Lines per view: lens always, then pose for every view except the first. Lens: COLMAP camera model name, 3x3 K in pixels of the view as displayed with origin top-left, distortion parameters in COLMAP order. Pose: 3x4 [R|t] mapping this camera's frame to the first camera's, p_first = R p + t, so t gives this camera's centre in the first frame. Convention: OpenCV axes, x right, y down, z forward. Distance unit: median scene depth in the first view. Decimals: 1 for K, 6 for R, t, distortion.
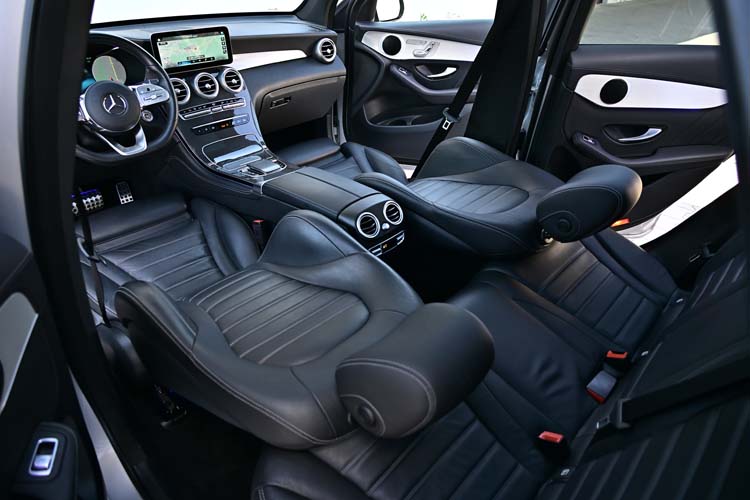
lens RADIAL K [[481.1, 0, 377.5], [0, 481.1, 247.1], [0, 0, 1]] dist [-0.013149, 0.000104]
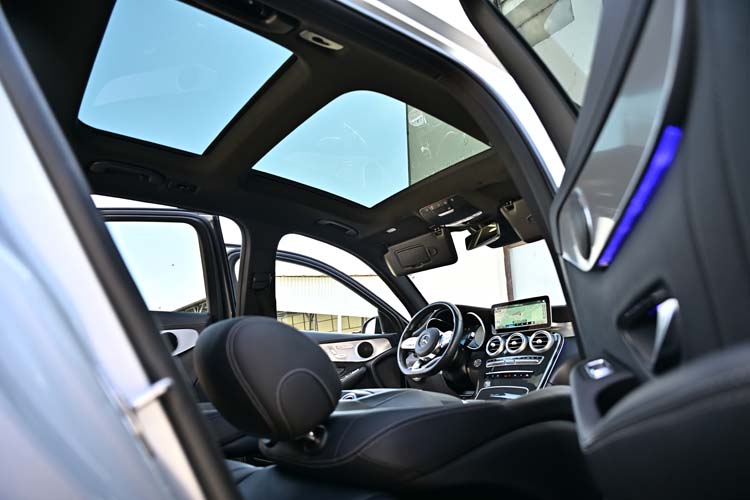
lens RADIAL K [[481.1, 0, 377.8], [0, 481.1, 249.1], [0, 0, 1]] dist [-0.013149, 0.000104]
pose [[-0.153954, -0.293153, -0.943589, 0.812754], [-0.515719, 0.838415, -0.176334, -0.155655], [0.842812, 0.459480, -0.280262, 0.934099]]
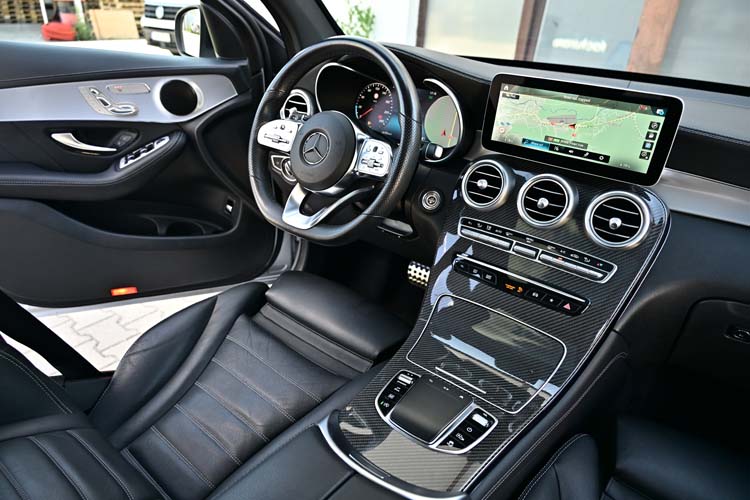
lens RADIAL K [[481.1, 0, 375.7], [0, 481.1, 250.9], [0, 0, 1]] dist [-0.013149, 0.000104]
pose [[0.100021, 0.437031, -0.893868, 0.056534], [-0.578547, 0.756437, 0.305100, -0.344414], [0.809493, 0.486628, 0.328503, 0.735975]]
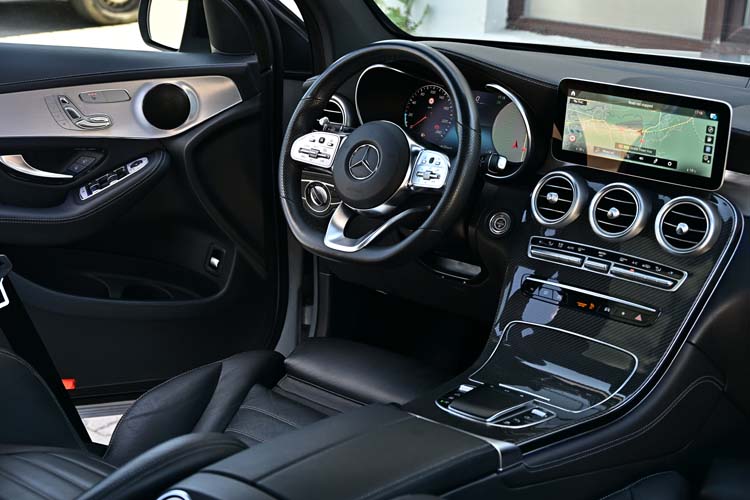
lens RADIAL K [[1384.0, 0, 376.0], [0, 1384.0, 242.5], [0, 0, 1]] dist [-0.034893, 0.000000]
pose [[0.065388, 0.257240, -0.964133, 0.798139], [-0.561247, 0.808365, 0.177616, -0.408363], [0.825061, 0.529503, 0.197232, 0.596267]]
